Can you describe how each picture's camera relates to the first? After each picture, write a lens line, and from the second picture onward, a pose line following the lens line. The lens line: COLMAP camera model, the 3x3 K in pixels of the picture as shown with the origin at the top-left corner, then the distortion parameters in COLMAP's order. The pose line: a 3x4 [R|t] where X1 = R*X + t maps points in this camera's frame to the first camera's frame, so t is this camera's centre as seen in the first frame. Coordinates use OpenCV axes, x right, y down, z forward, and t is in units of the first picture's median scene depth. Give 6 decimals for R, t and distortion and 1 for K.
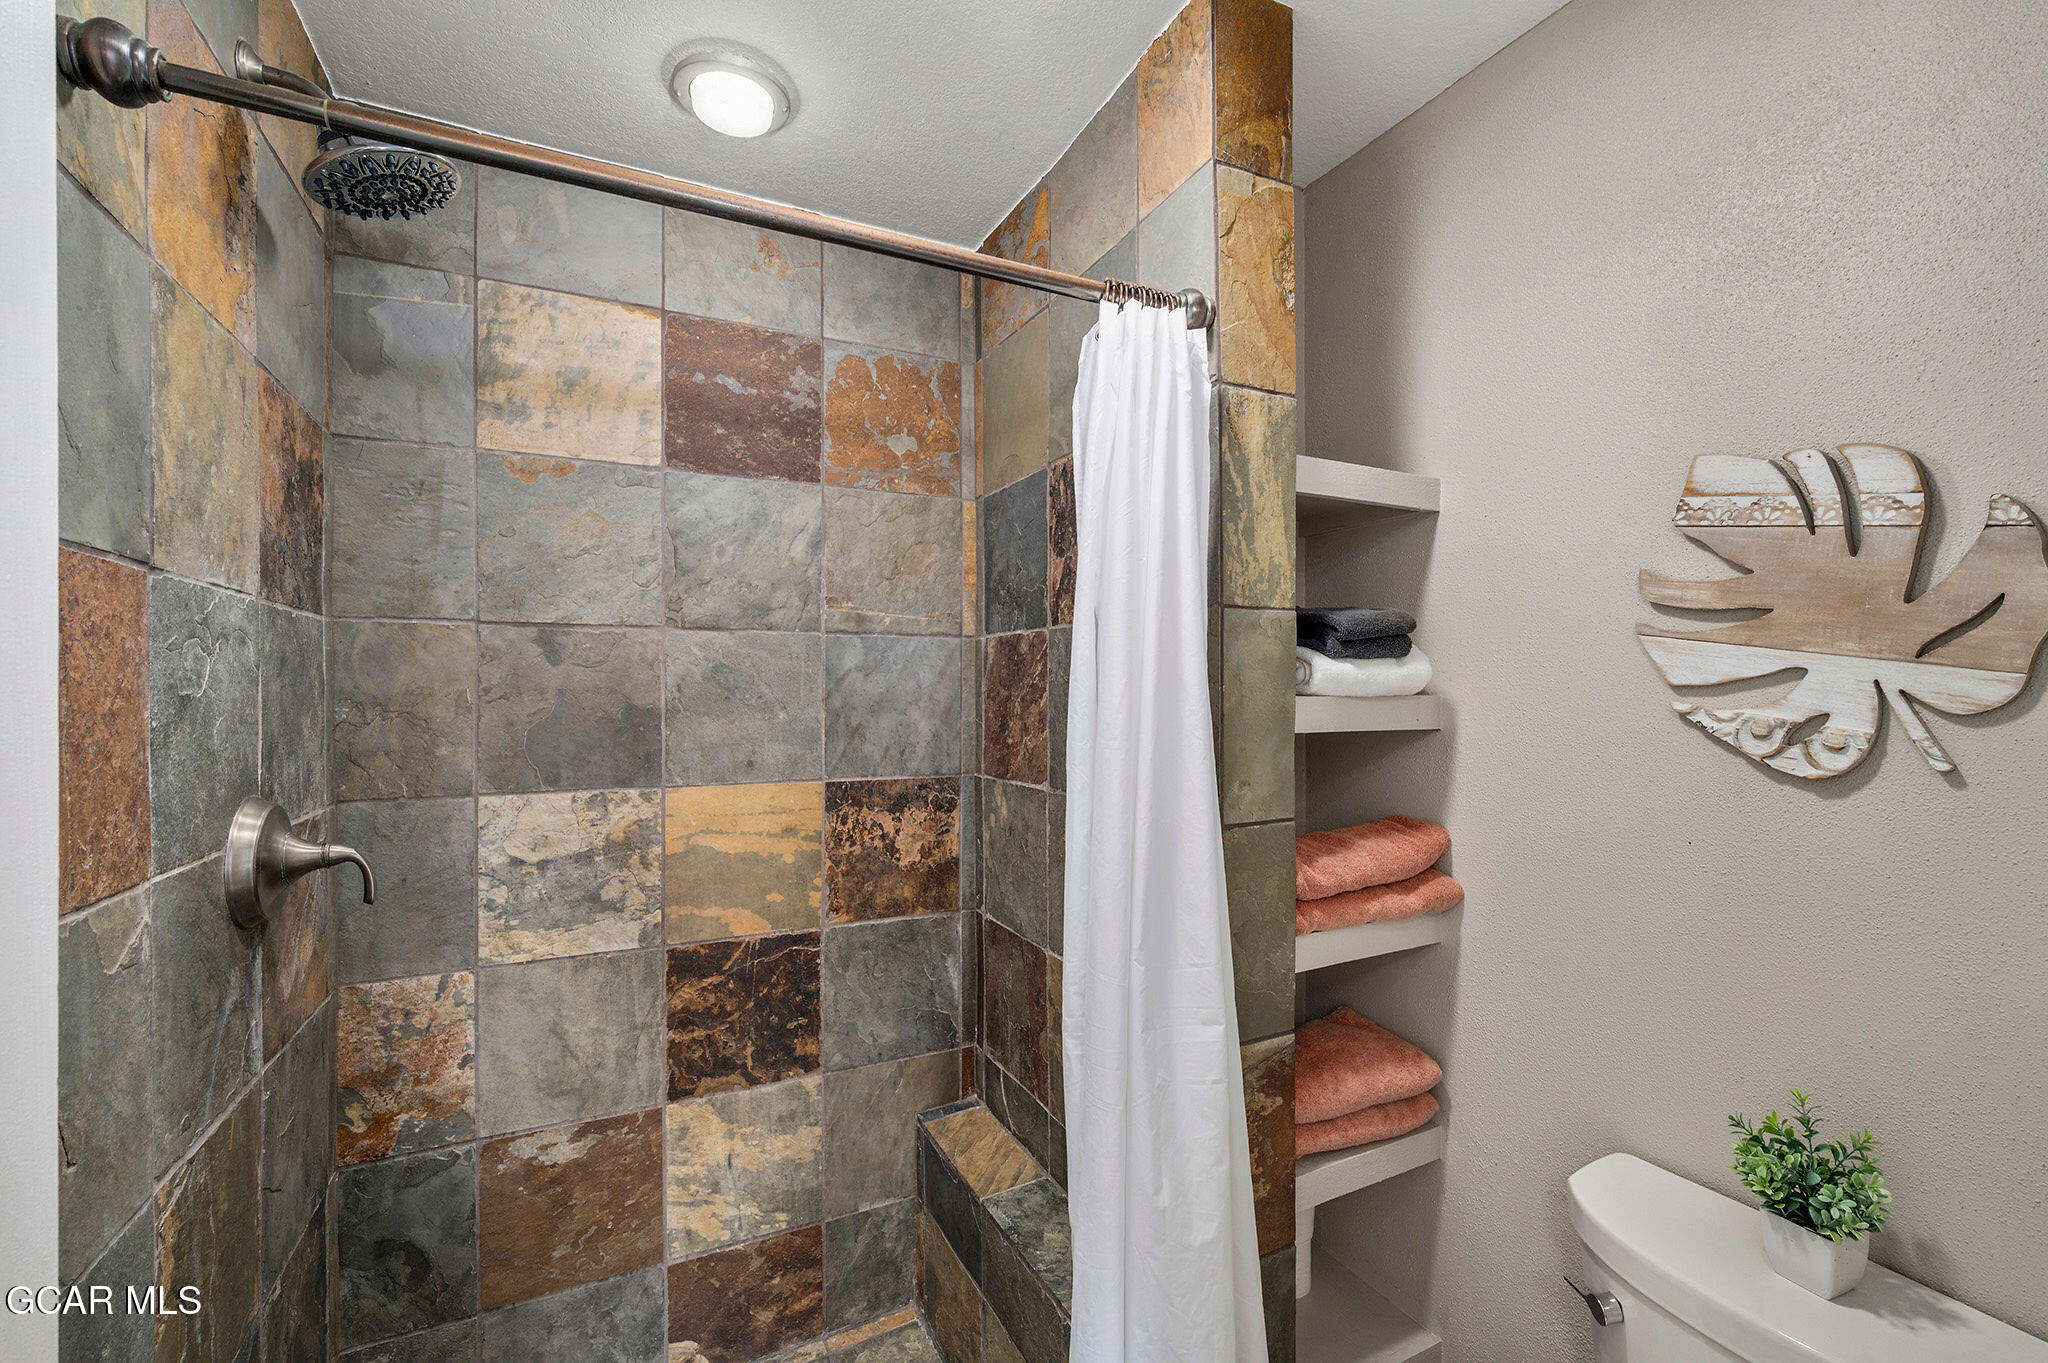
lens RADIAL K [[842.3, 0, 1024.0], [0, 842.3, 681.5], [0, 0, 1]] dist [-0.003320, -0.000578]
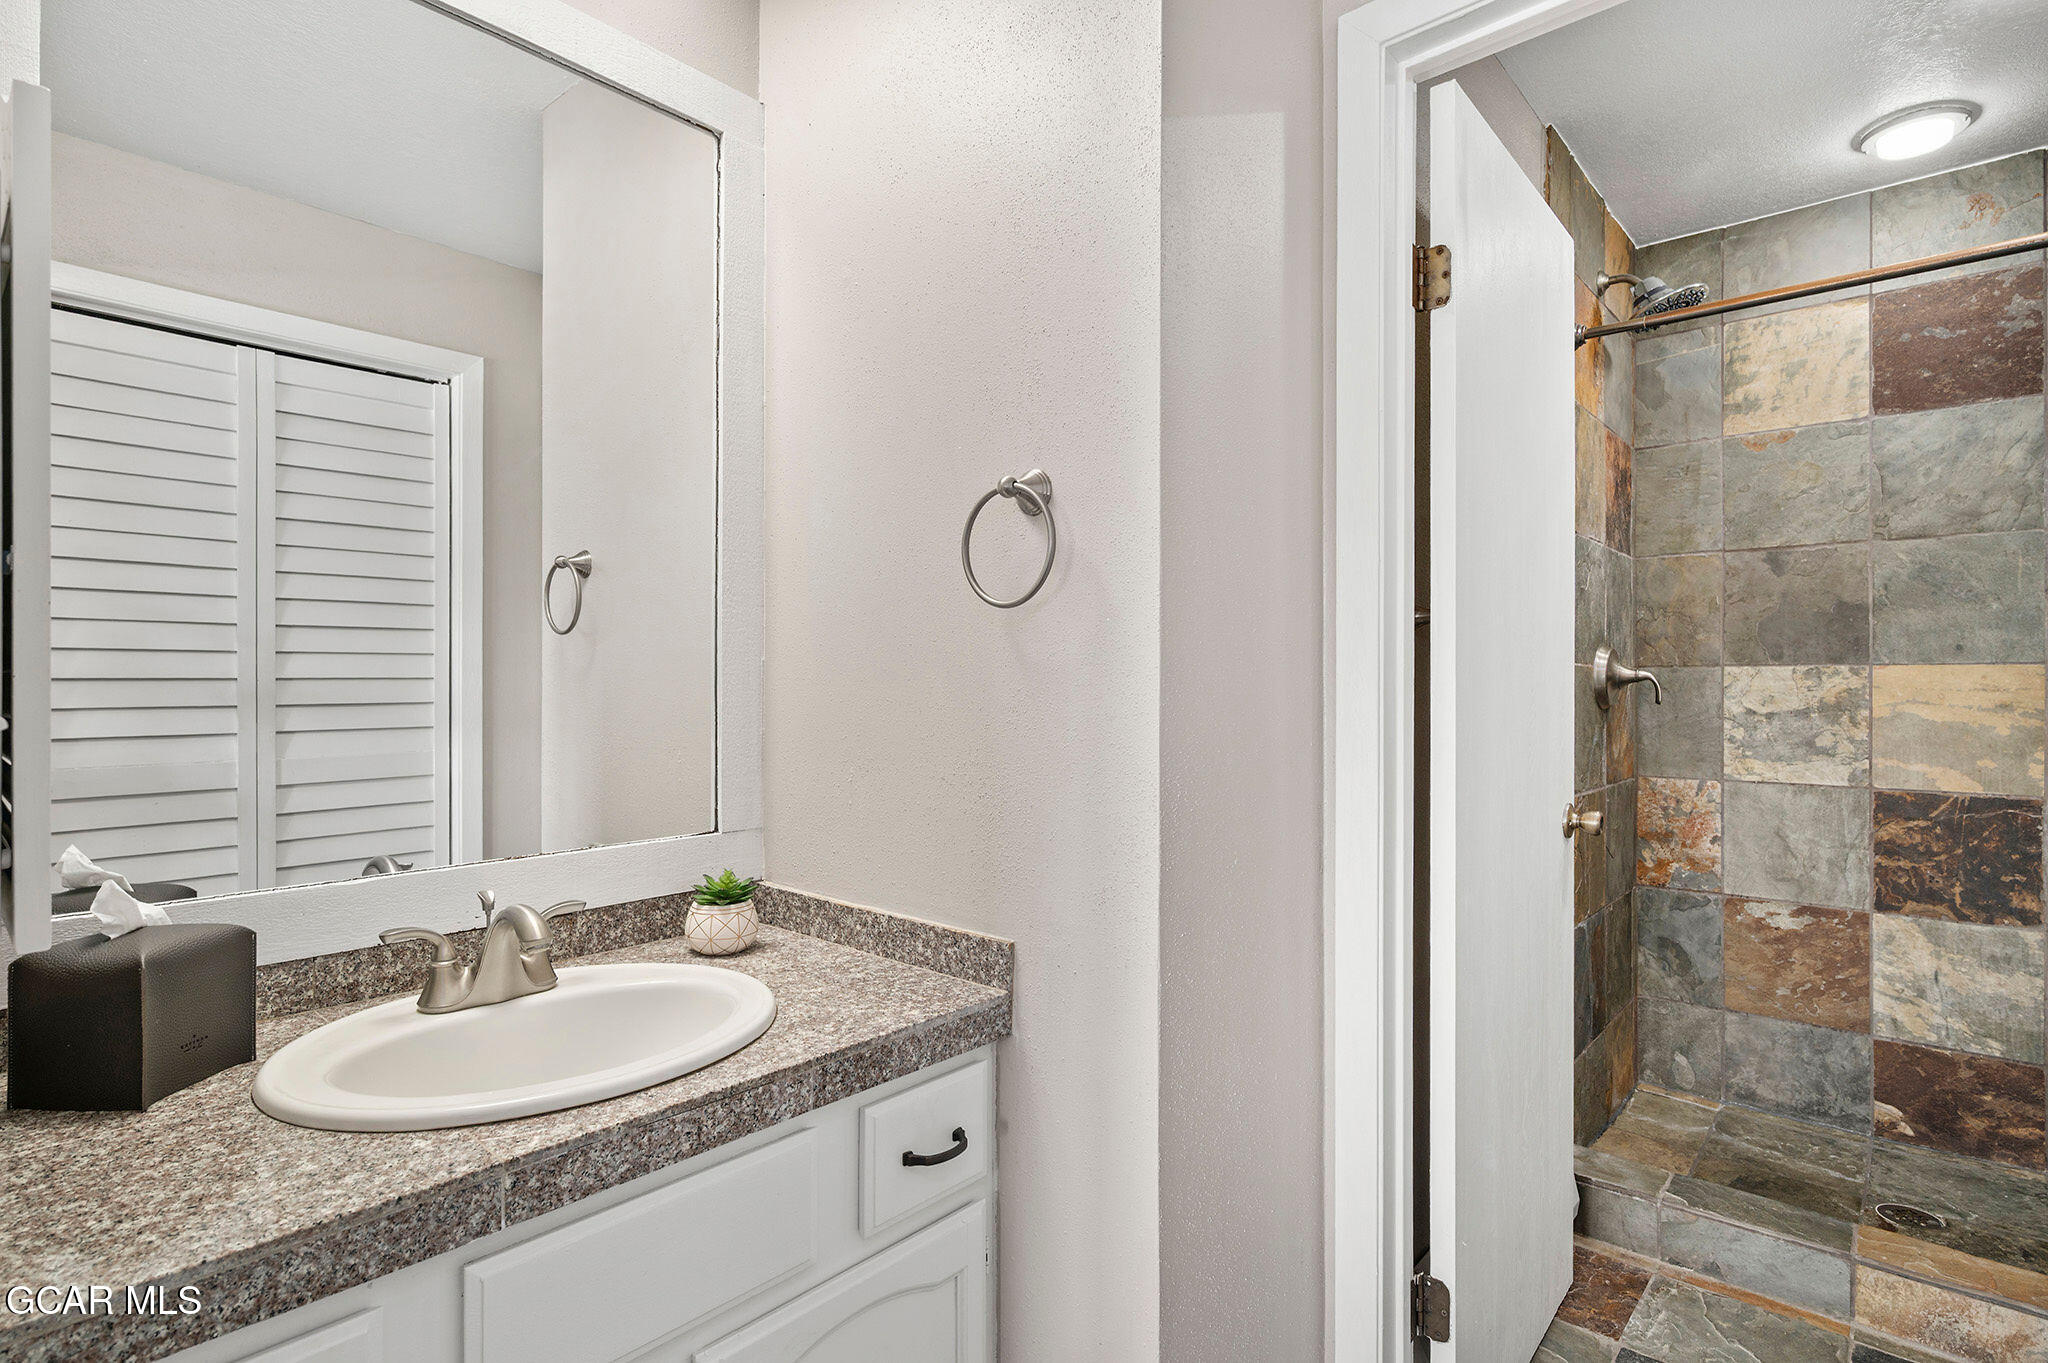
lens RADIAL K [[992.1, 0, 1024.0], [0, 992.1, 681.5], [0, 0, 1]] dist [0.000009, 0.000531]
pose [[0.347764, 0.005544, -0.937566, 0.554470], [0.003184, 0.999970, 0.007094, 0.138366], [0.937577, -0.005452, 0.347736, -0.757369]]
